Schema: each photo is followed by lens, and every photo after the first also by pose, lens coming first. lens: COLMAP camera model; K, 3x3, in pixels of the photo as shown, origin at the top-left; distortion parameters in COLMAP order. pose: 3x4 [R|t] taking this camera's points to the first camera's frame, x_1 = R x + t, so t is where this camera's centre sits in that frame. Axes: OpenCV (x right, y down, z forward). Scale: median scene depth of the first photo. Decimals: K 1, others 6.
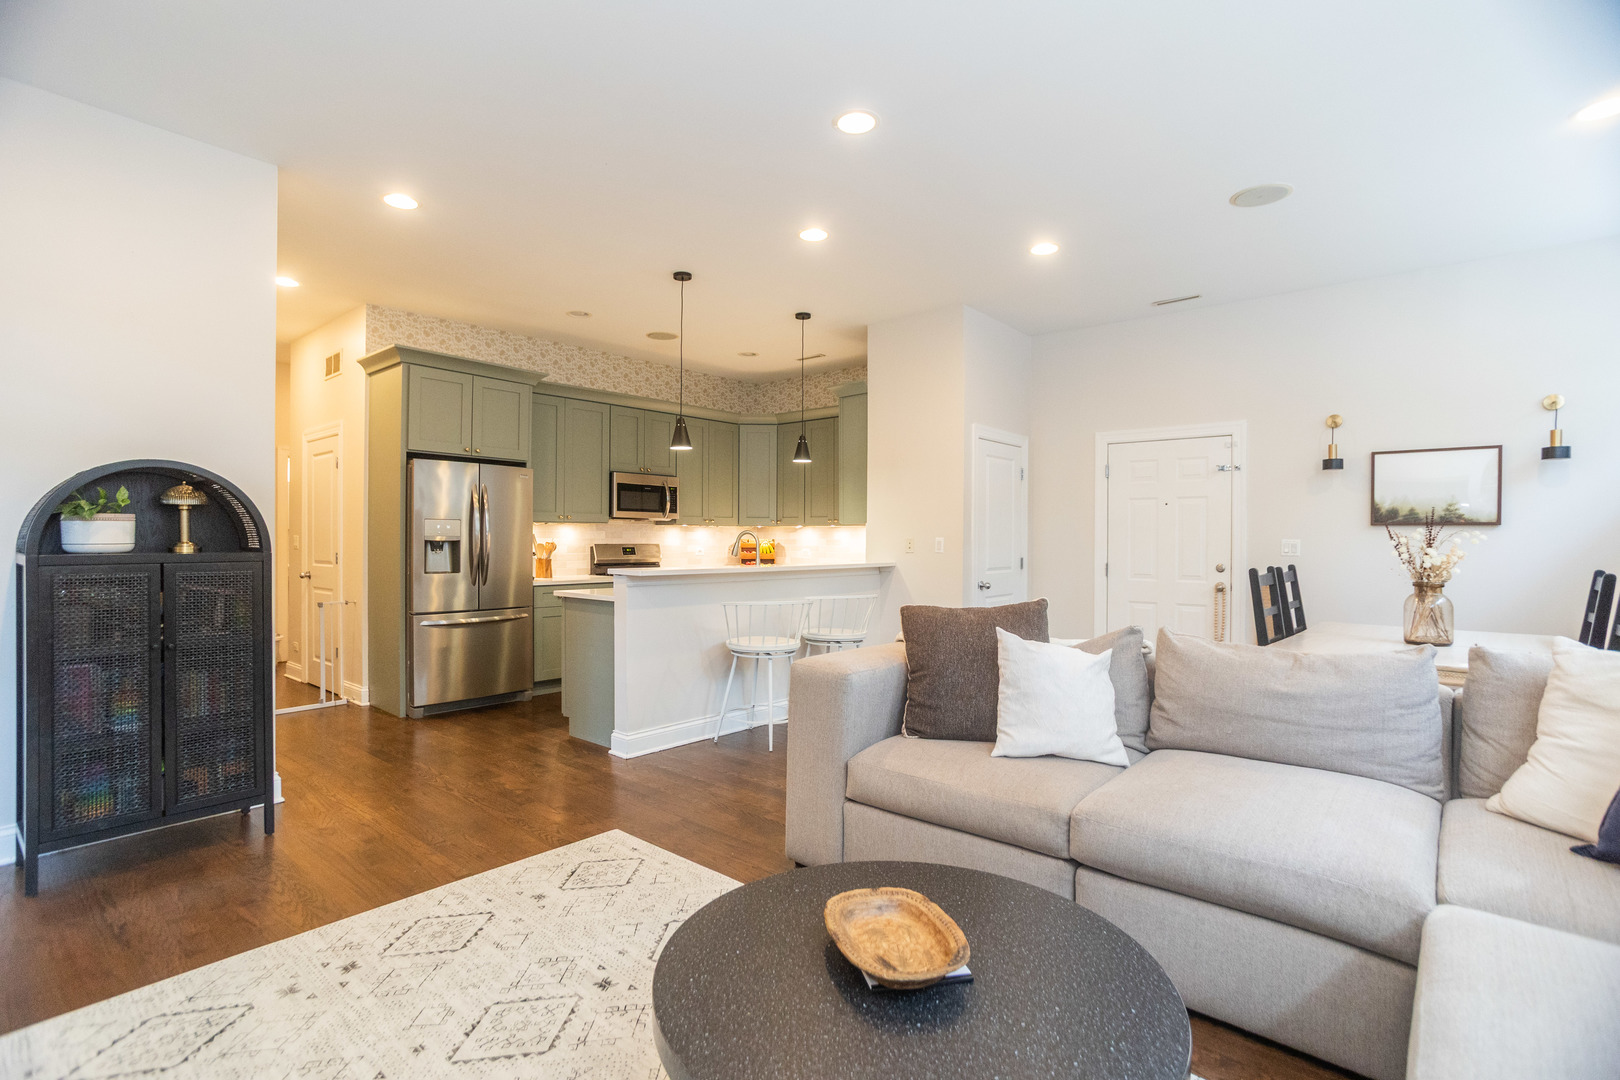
lens RADIAL K [[772.3, 0, 801.5], [0, 772.3, 541.0], [0, 0, 1]] dist [-0.072355, 0.048842]
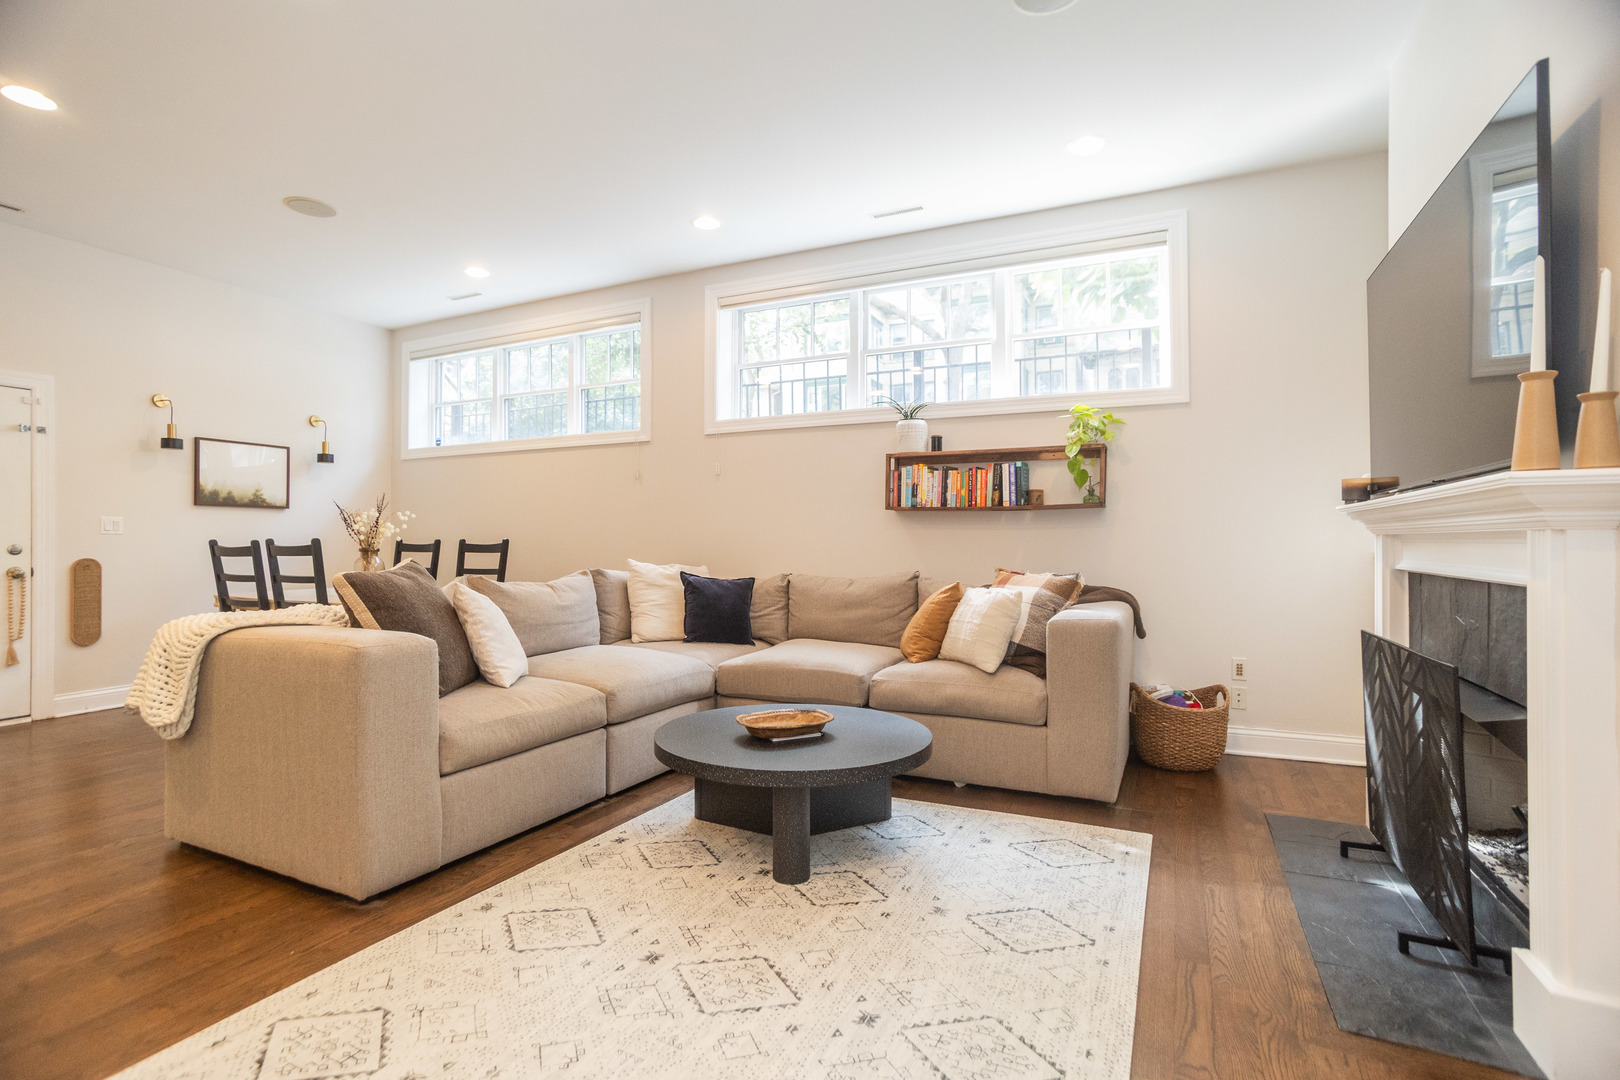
lens RADIAL K [[772.3, 0, 801.5], [0, 772.3, 541.0], [0, 0, 1]] dist [-0.072355, 0.048842]
pose [[-0.254726, -0.004734, 0.967002, -0.547179], [0.001497, 0.999985, 0.005290, 0.028678], [-0.967012, 0.002795, -0.254715, 0.476577]]
